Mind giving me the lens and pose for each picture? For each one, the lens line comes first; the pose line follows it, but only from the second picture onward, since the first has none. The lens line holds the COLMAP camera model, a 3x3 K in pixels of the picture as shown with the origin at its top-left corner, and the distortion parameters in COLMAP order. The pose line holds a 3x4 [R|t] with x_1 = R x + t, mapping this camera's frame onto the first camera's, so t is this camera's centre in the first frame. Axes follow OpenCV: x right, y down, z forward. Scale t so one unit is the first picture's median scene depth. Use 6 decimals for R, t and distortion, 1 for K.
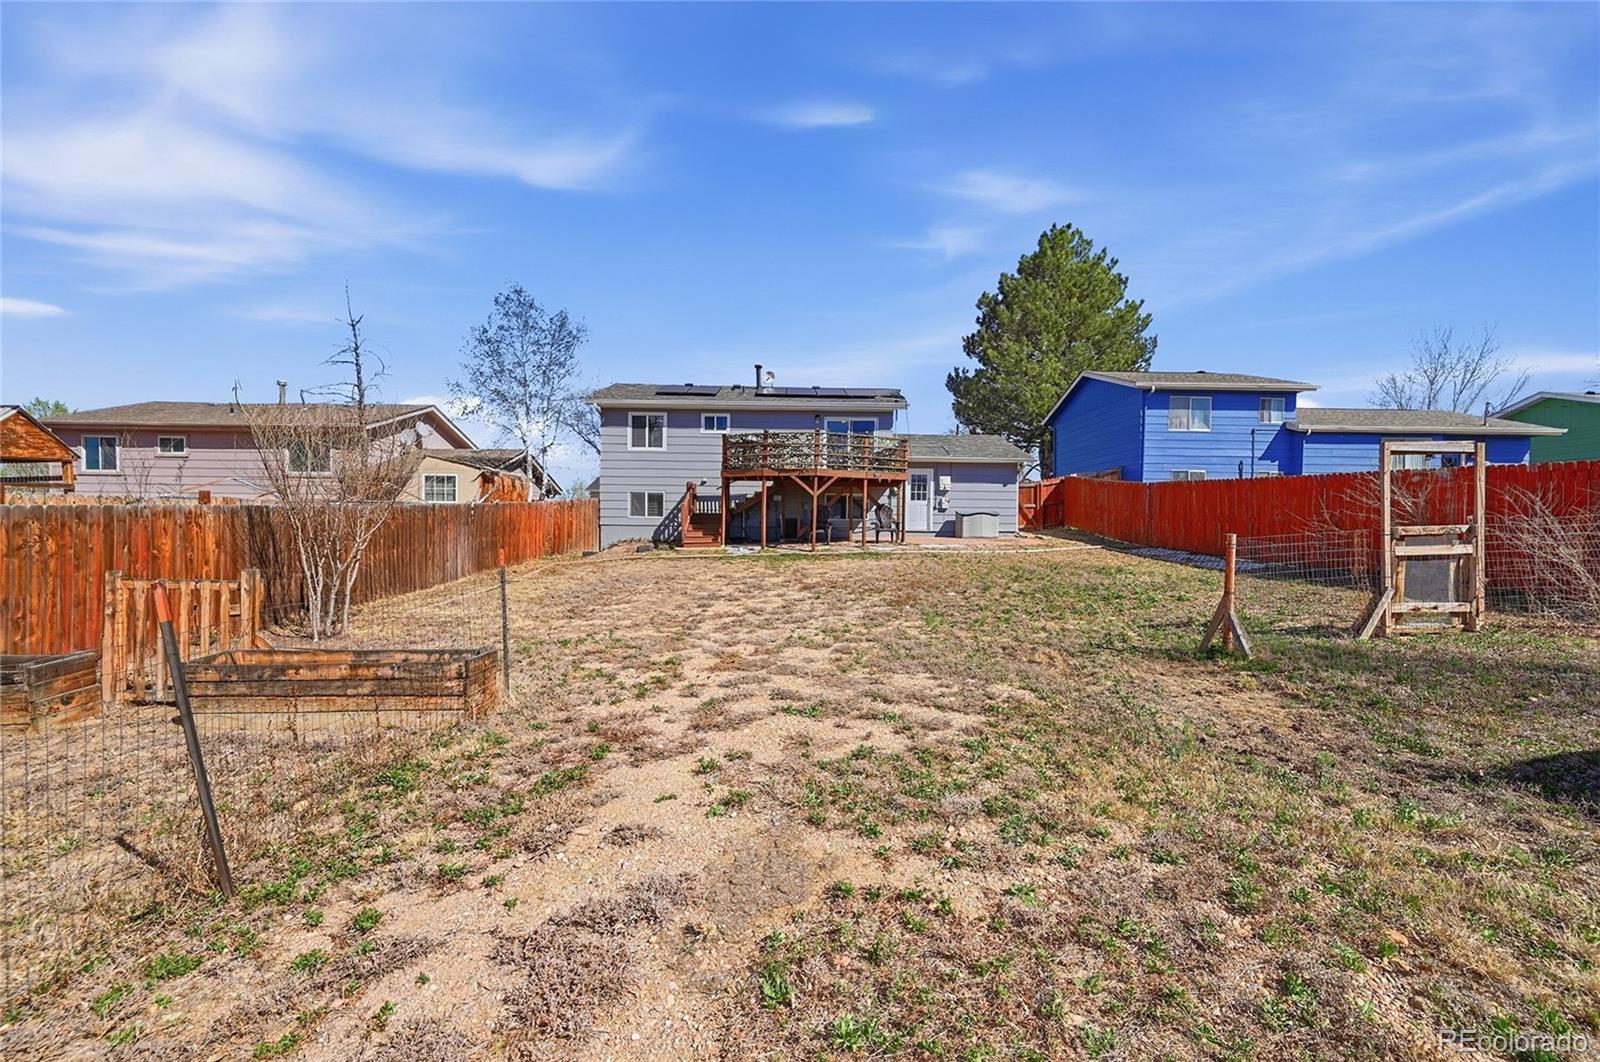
lens RADIAL K [[647.4, 0, 800.9], [0, 647.4, 535.9], [0, 0, 1]] dist [-0.000313, 0.000090]
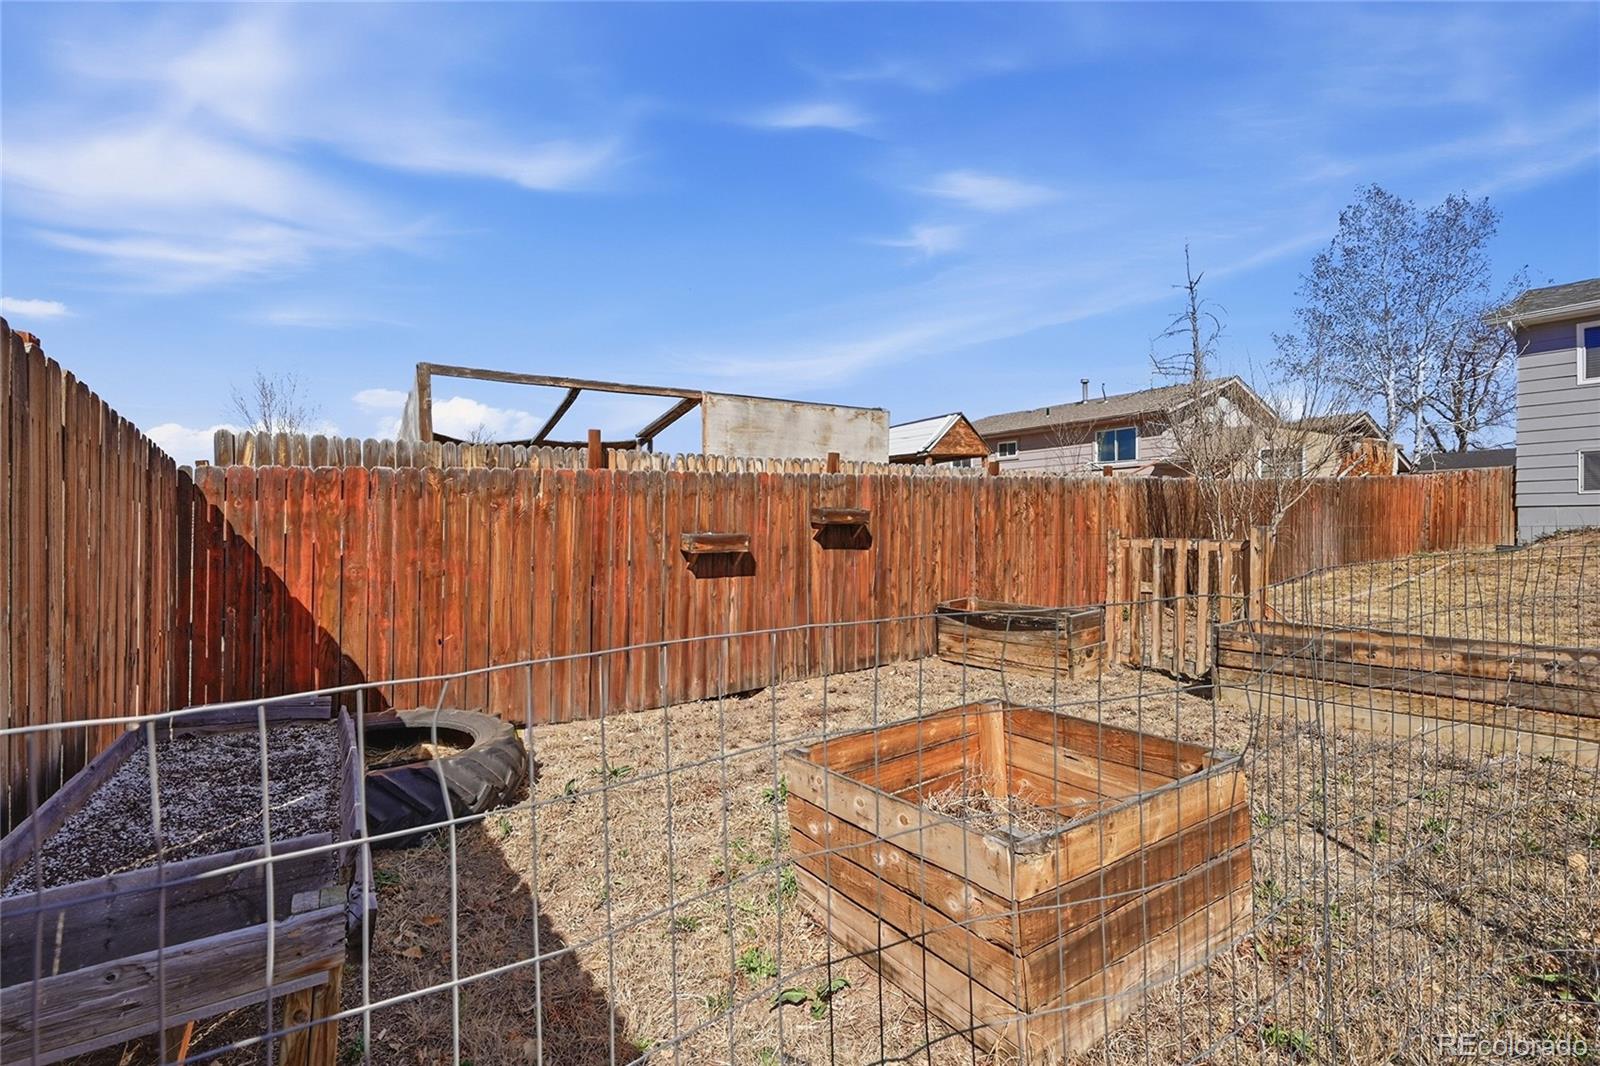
lens RADIAL K [[710.8, 0, 803.7], [0, 710.8, 536.3], [0, 0, 1]] dist [0.002005, -0.000151]
pose [[0.566397, -0.007231, -0.824101, -0.385961], [-0.002616, 0.999941, -0.010572, 0.069296], [0.824128, 0.008144, 0.566345, -0.005502]]
